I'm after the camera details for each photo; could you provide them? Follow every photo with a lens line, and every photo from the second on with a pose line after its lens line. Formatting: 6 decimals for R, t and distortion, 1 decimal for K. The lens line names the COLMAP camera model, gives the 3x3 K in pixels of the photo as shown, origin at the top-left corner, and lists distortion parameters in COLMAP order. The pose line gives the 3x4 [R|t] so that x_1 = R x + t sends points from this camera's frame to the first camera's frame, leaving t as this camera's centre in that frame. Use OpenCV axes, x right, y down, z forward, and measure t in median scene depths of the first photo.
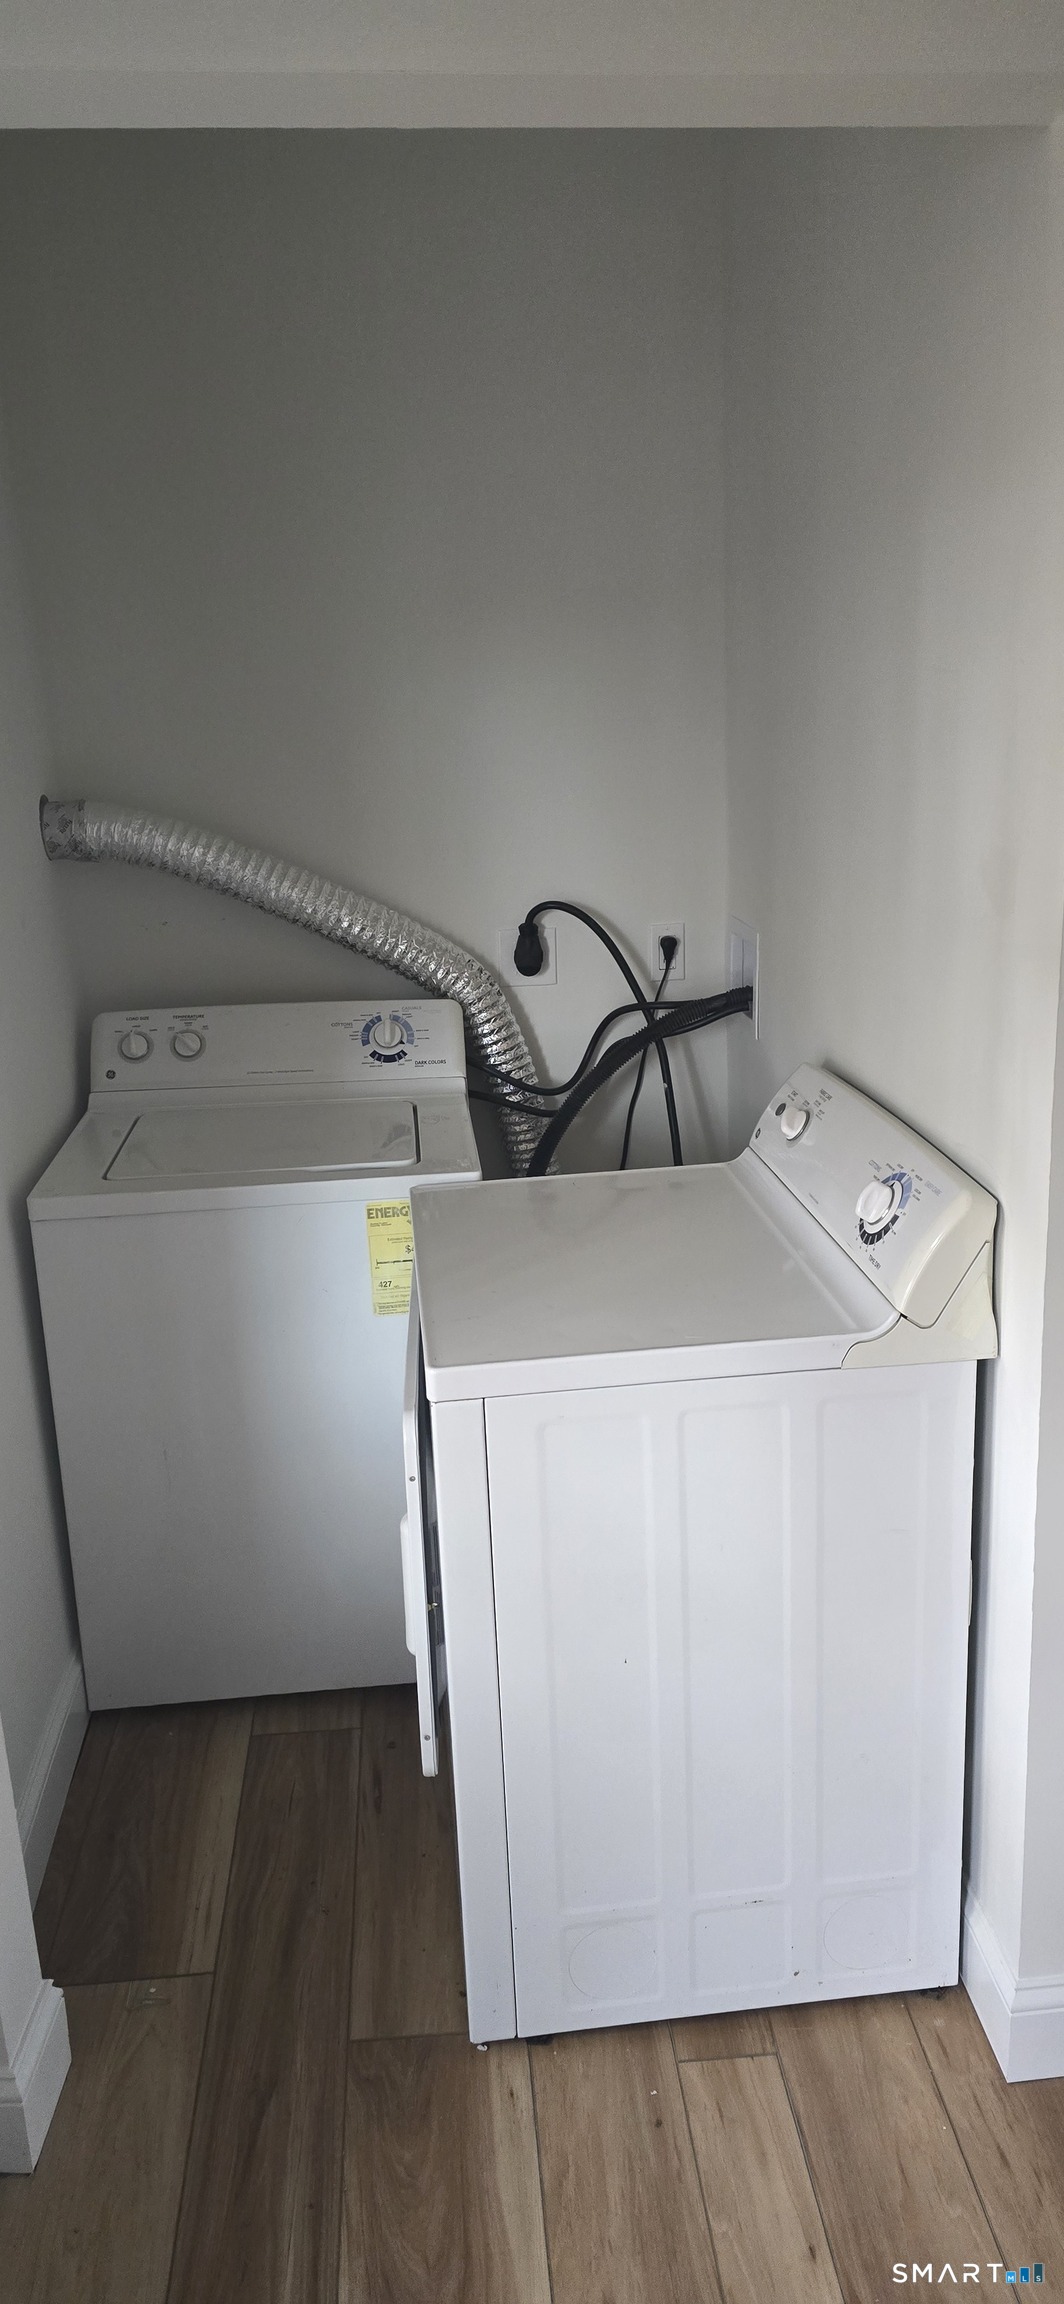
lens RADIAL K [[1573.9, 0, 536.8], [0, 1573.9, 1137.9], [0, 0, 1]] dist [0.025818, -0.017440]
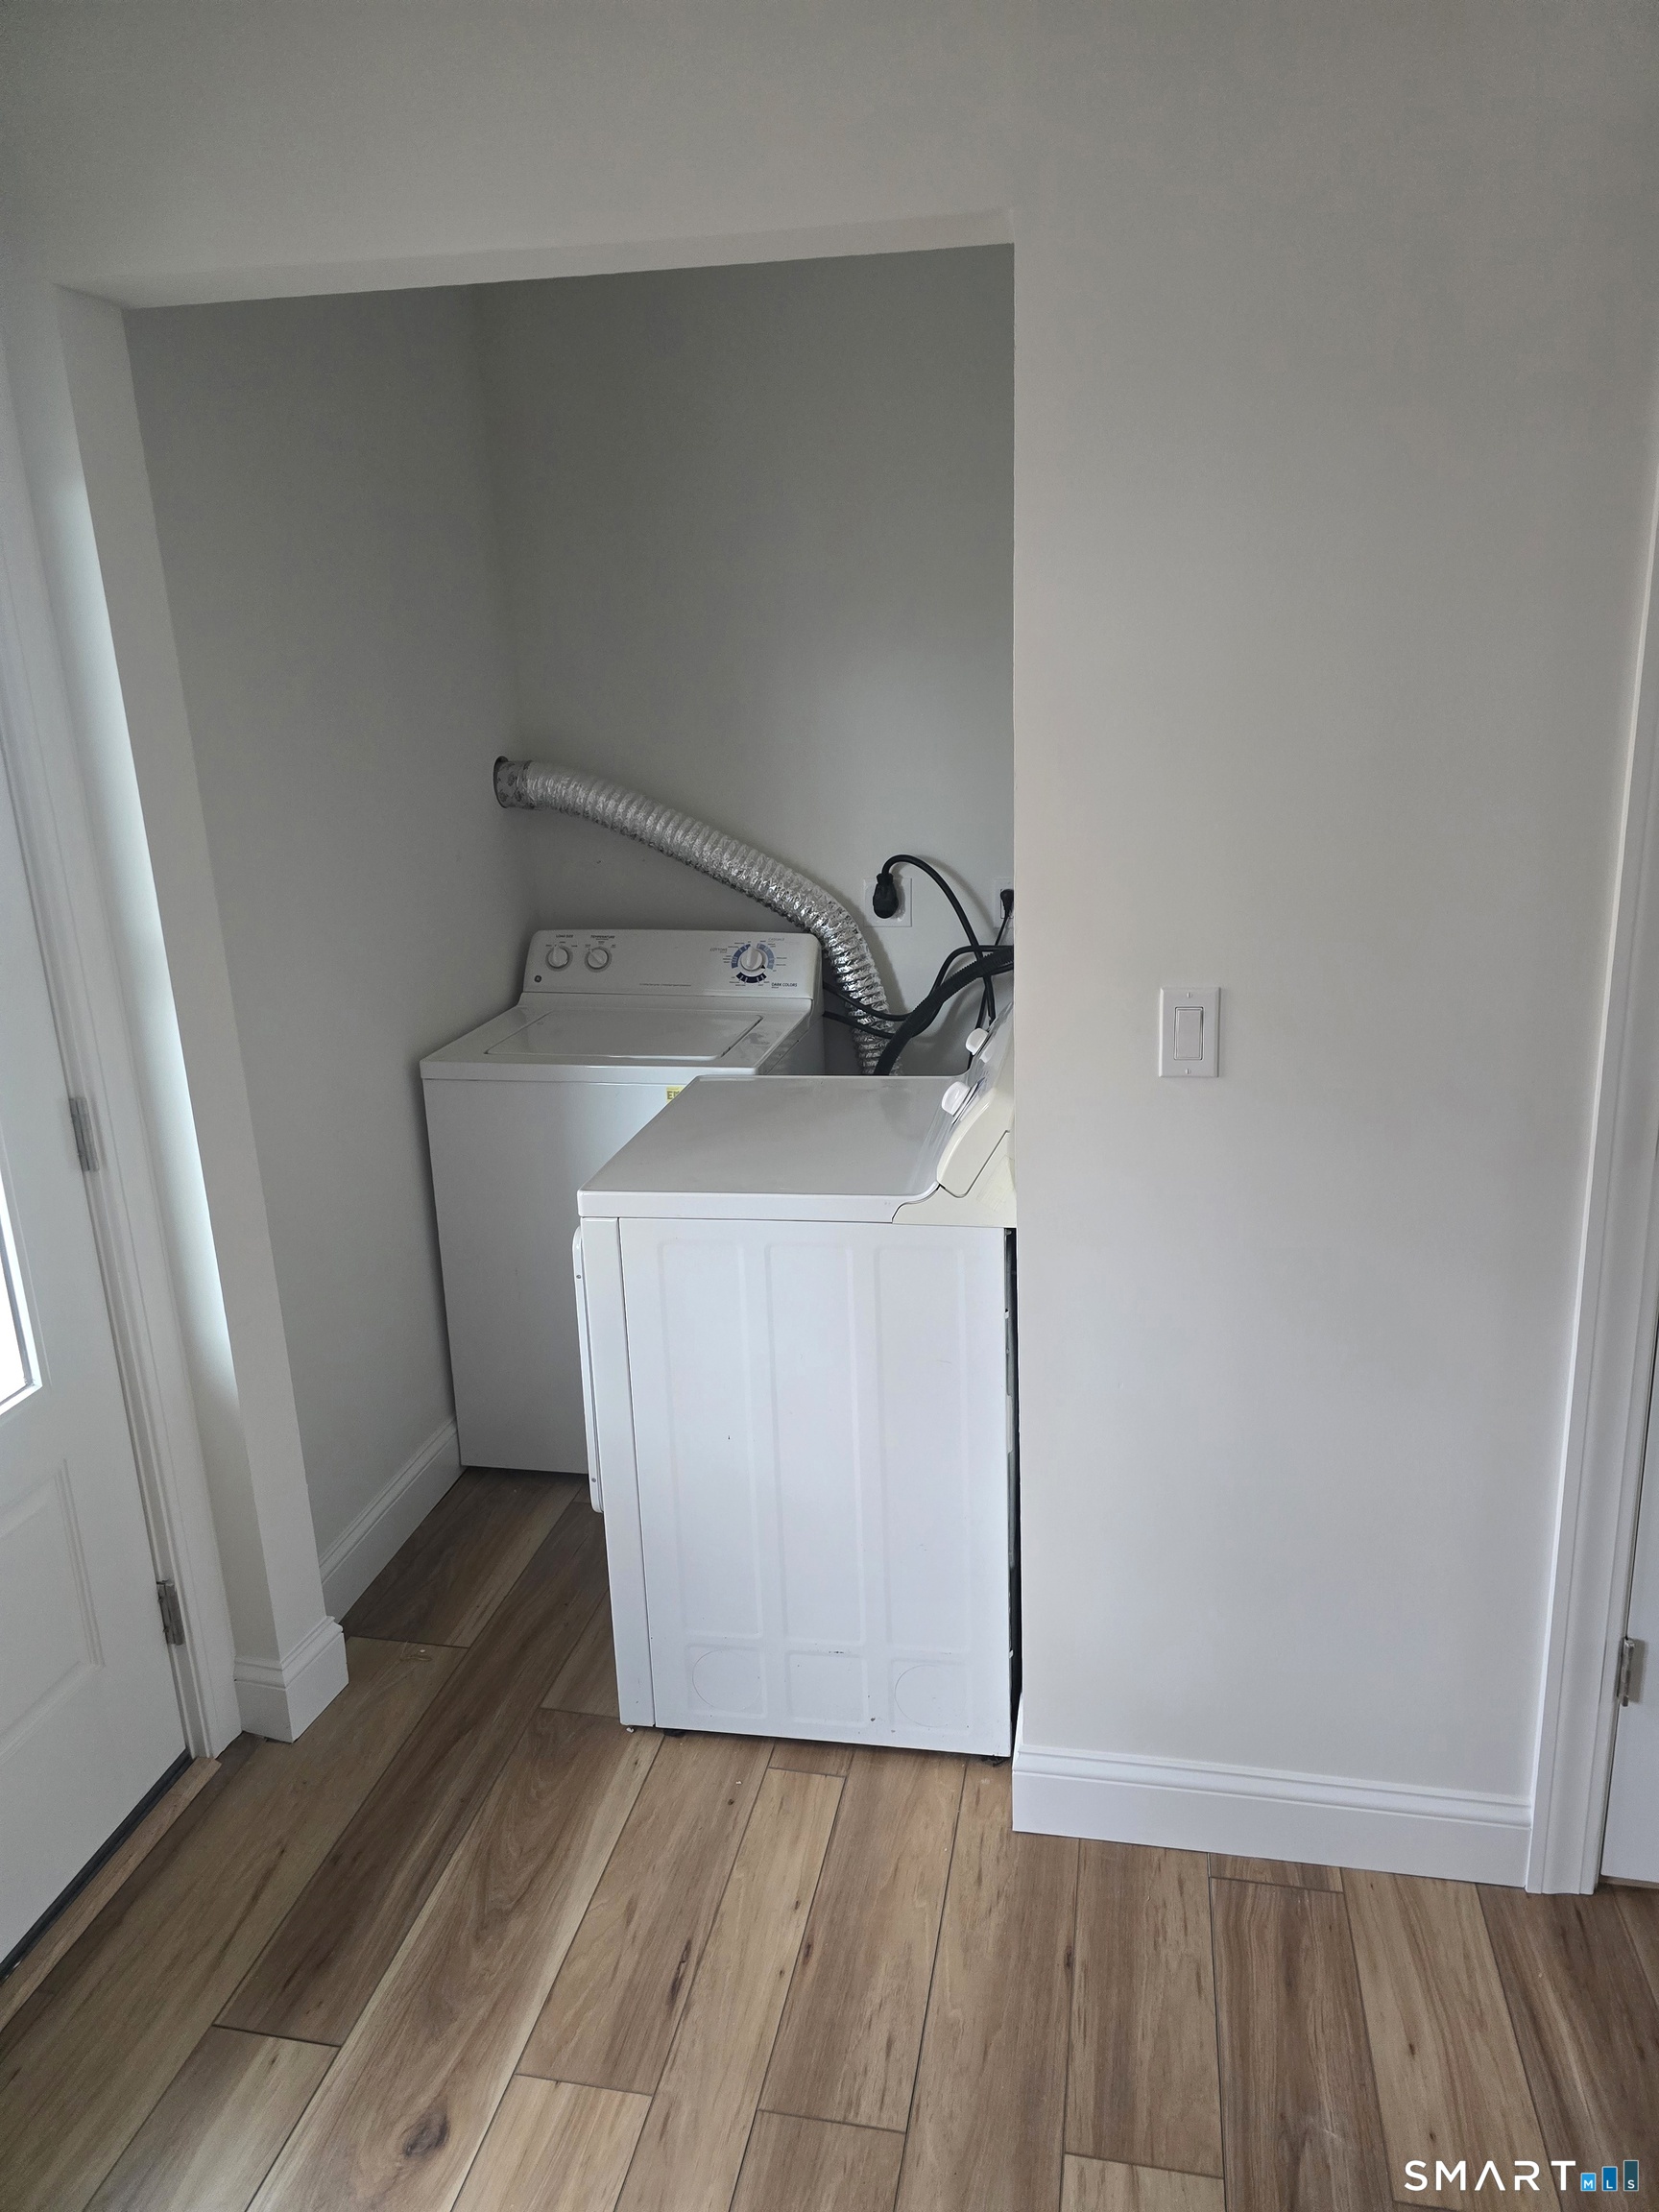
lens RADIAL K [[1505.3, 0, 826.3], [0, 1505.3, 1111.0], [0, 0, 1]] dist [0.036408, 0.003300]
pose [[0.961704, 0.079964, -0.262165, 0.335758], [-0.077232, 0.996798, 0.020724, 0.027118], [0.262983, 0.000317, 0.964800, -0.126181]]
